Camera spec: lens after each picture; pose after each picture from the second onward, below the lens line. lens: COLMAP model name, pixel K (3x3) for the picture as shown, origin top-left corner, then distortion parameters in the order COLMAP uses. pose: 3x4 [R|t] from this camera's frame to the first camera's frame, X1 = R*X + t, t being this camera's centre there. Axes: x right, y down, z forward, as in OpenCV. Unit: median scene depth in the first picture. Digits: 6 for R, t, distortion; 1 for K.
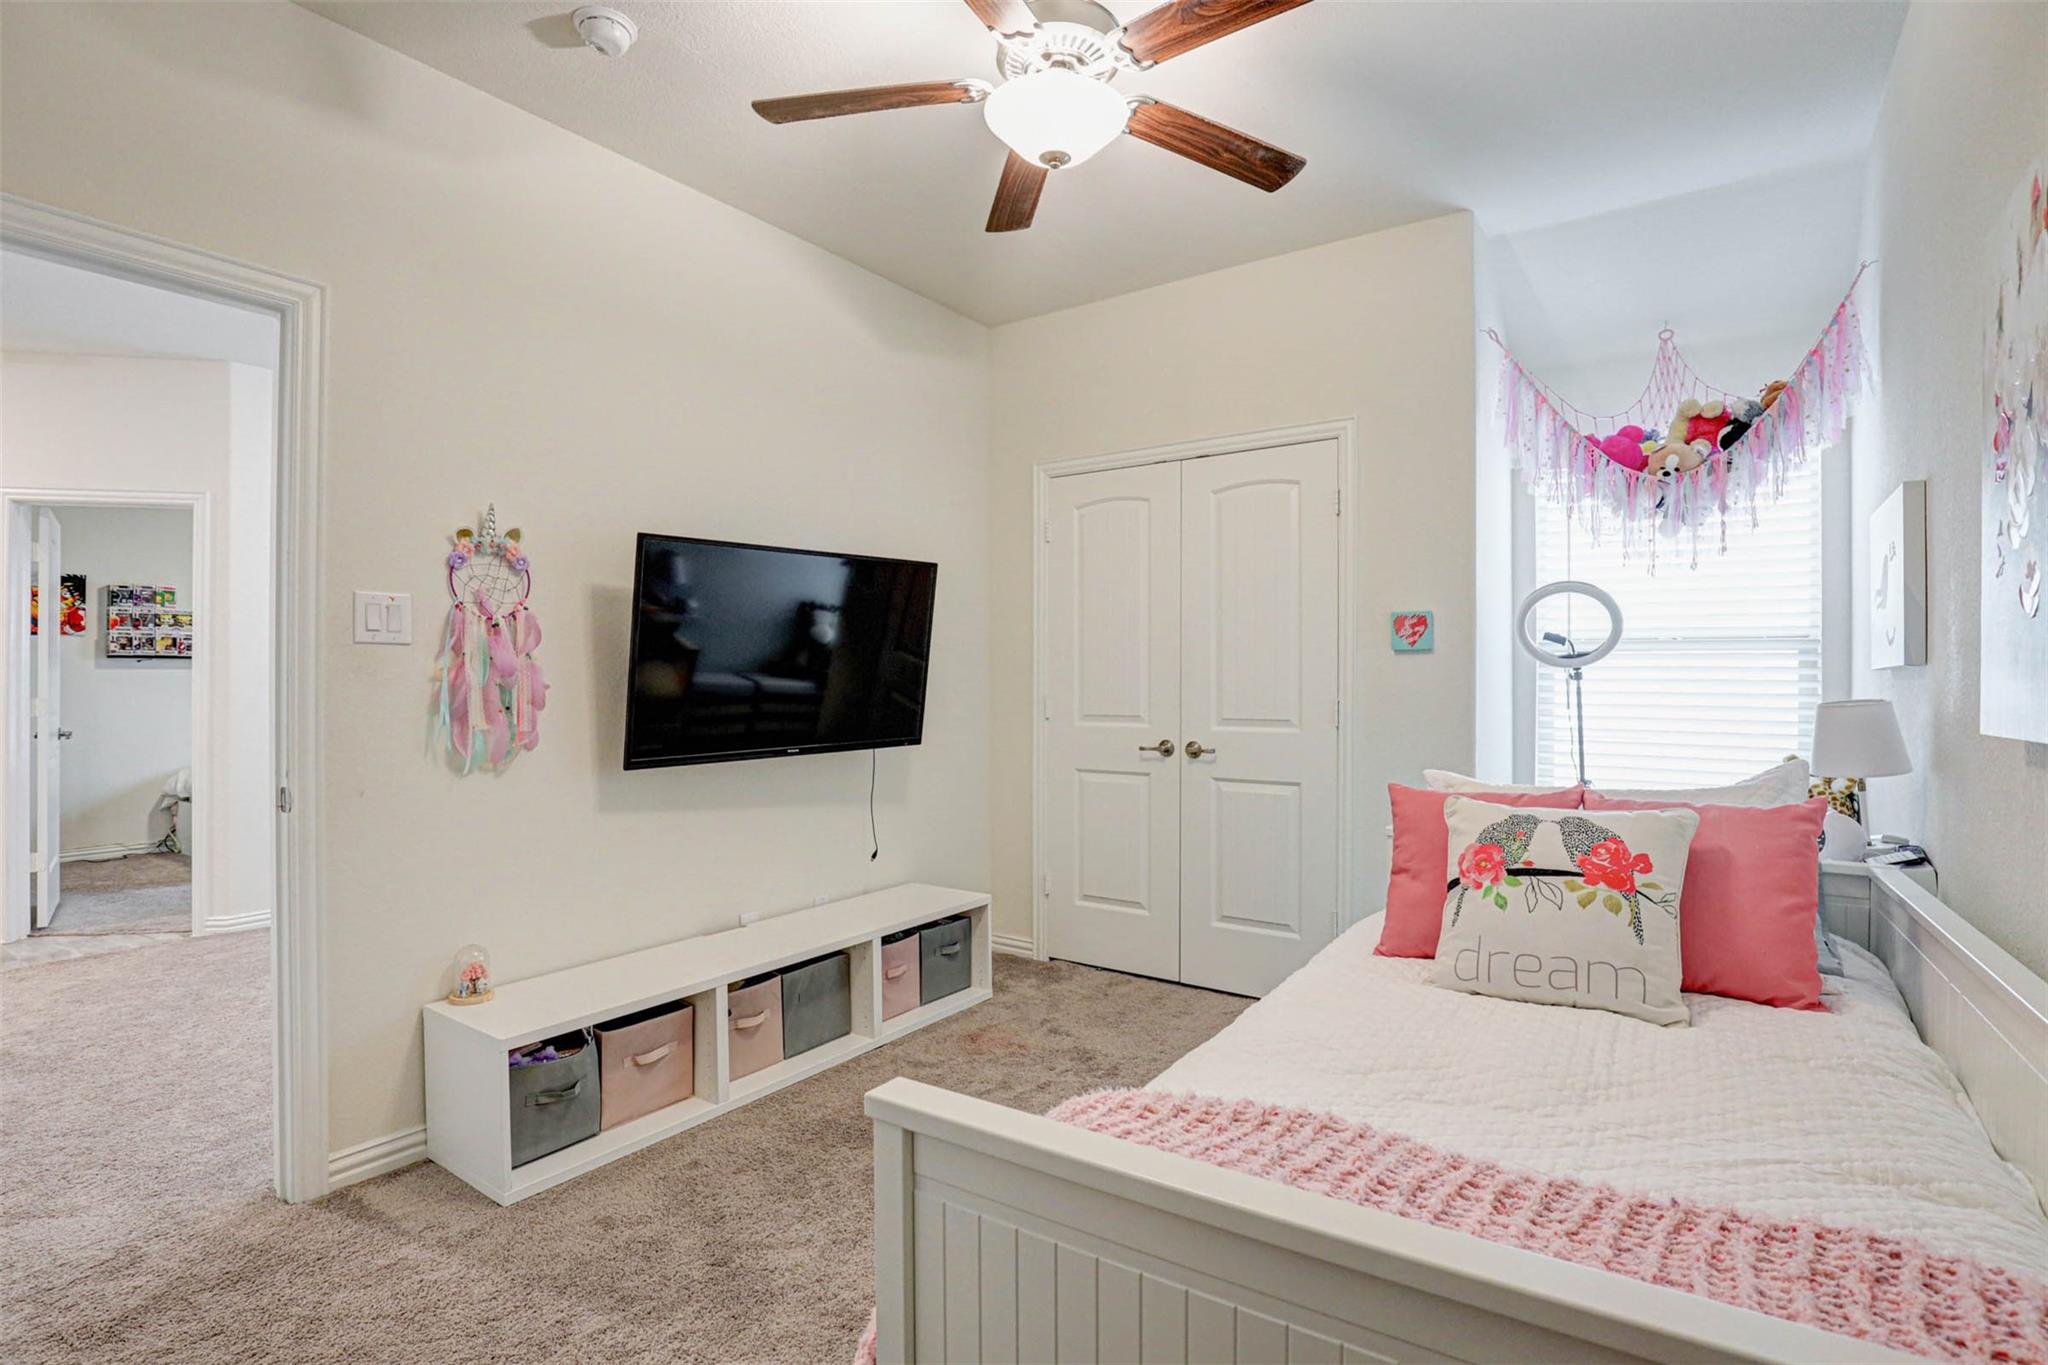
lens RADIAL K [[995.0, 0, 1024.0], [0, 995.0, 682.5], [0, 0, 1]] dist [0.000408, -0.000008]
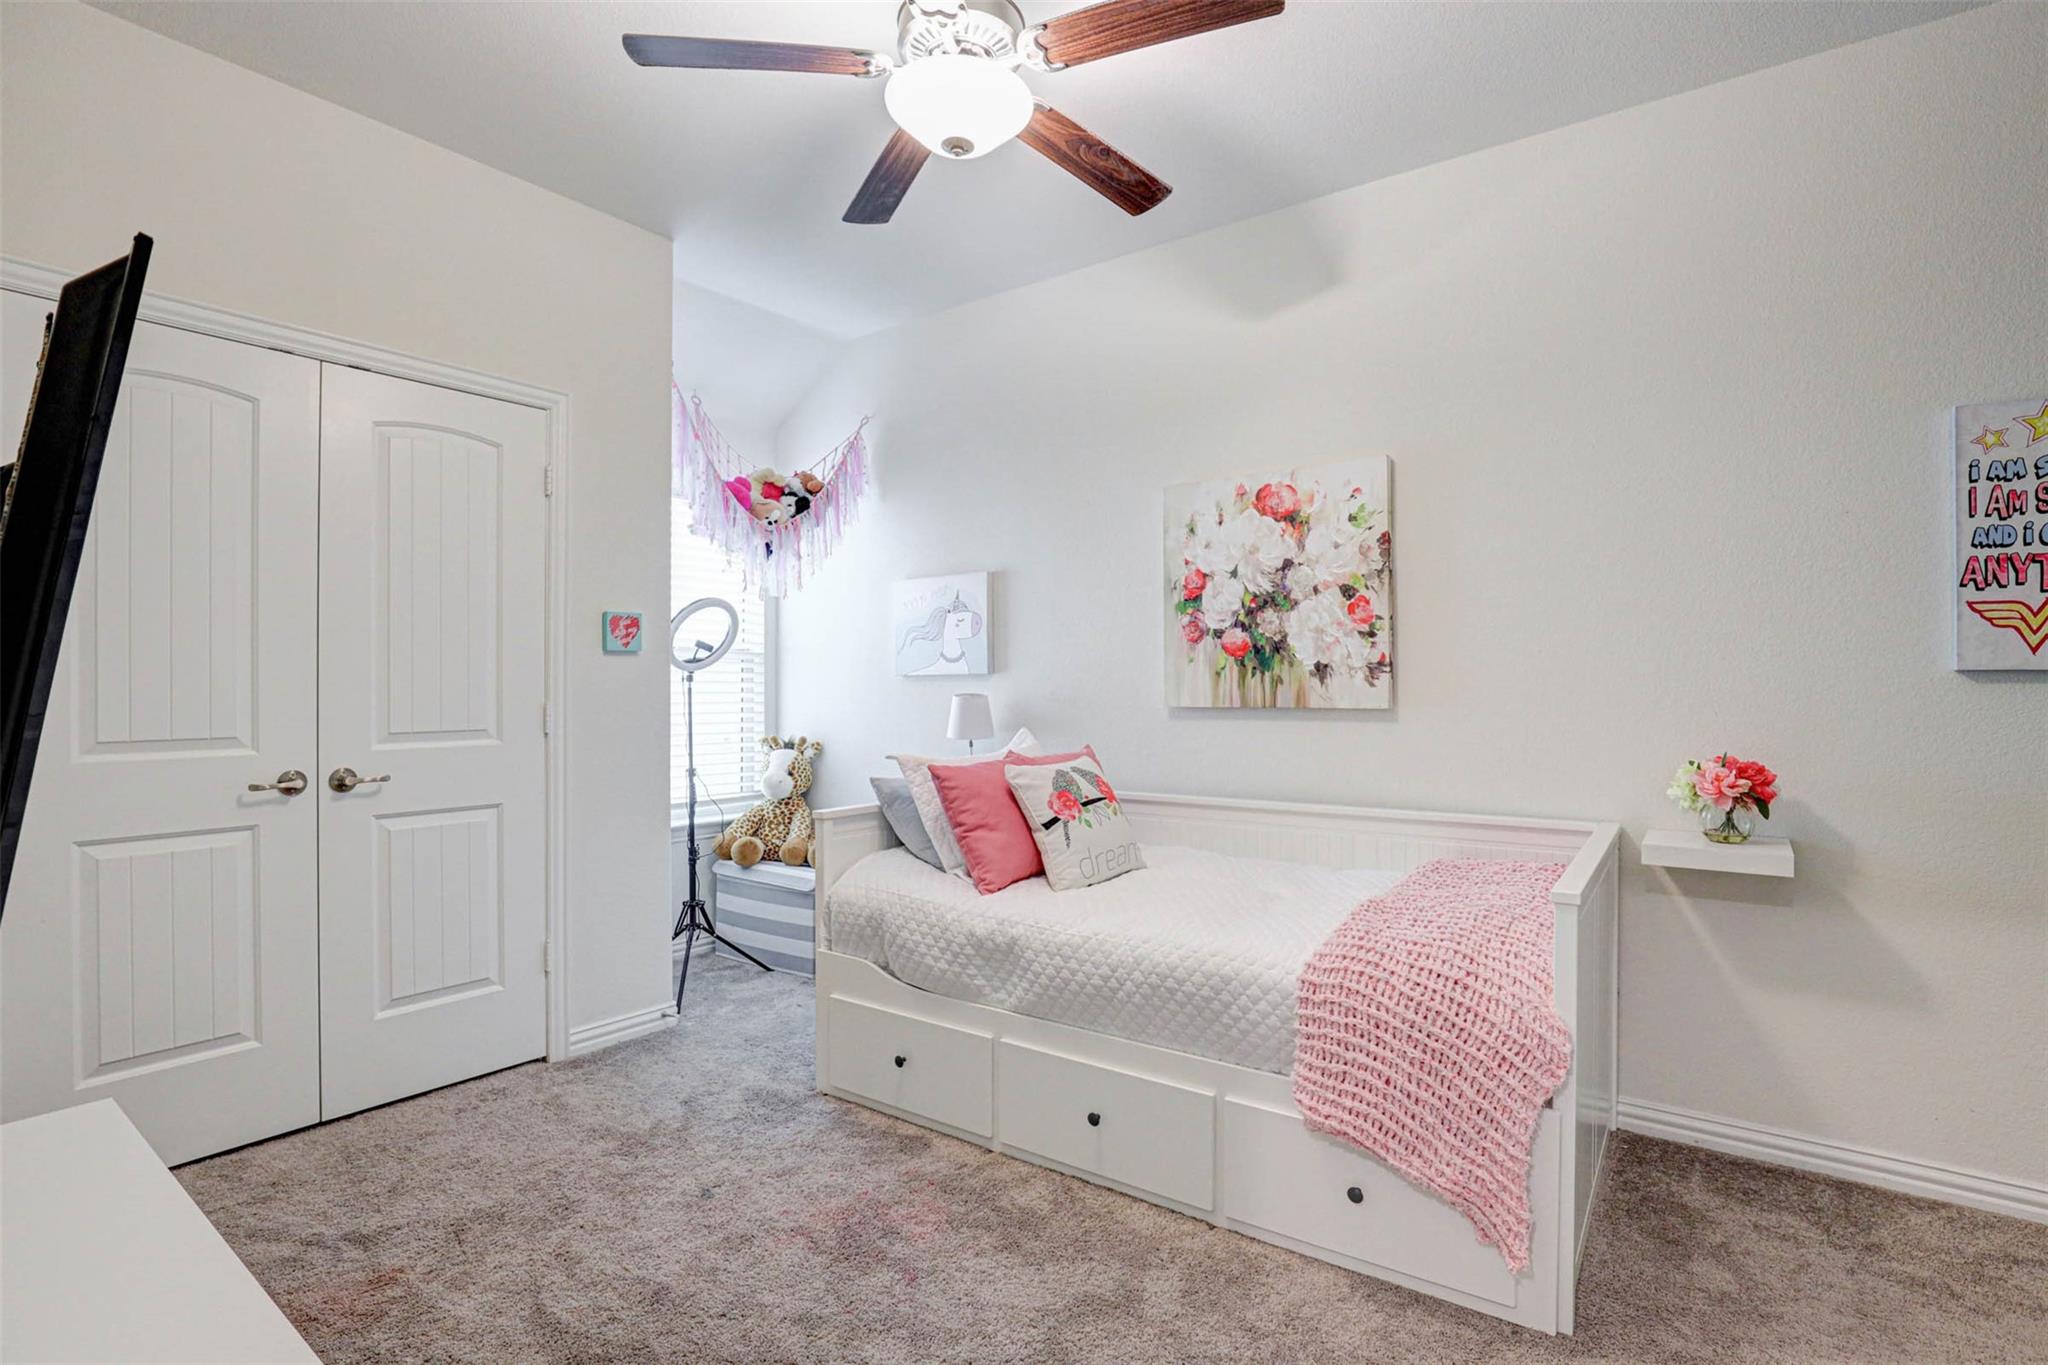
lens RADIAL K [[995.0, 0, 1024.0], [0, 995.0, 682.5], [0, 0, 1]] dist [0.000408, -0.000008]
pose [[0.048774, 0.002027, 0.998808, -0.578557], [0.002895, 0.999993, -0.002171, 0.002003], [-0.998806, 0.002997, 0.048768, 0.555201]]
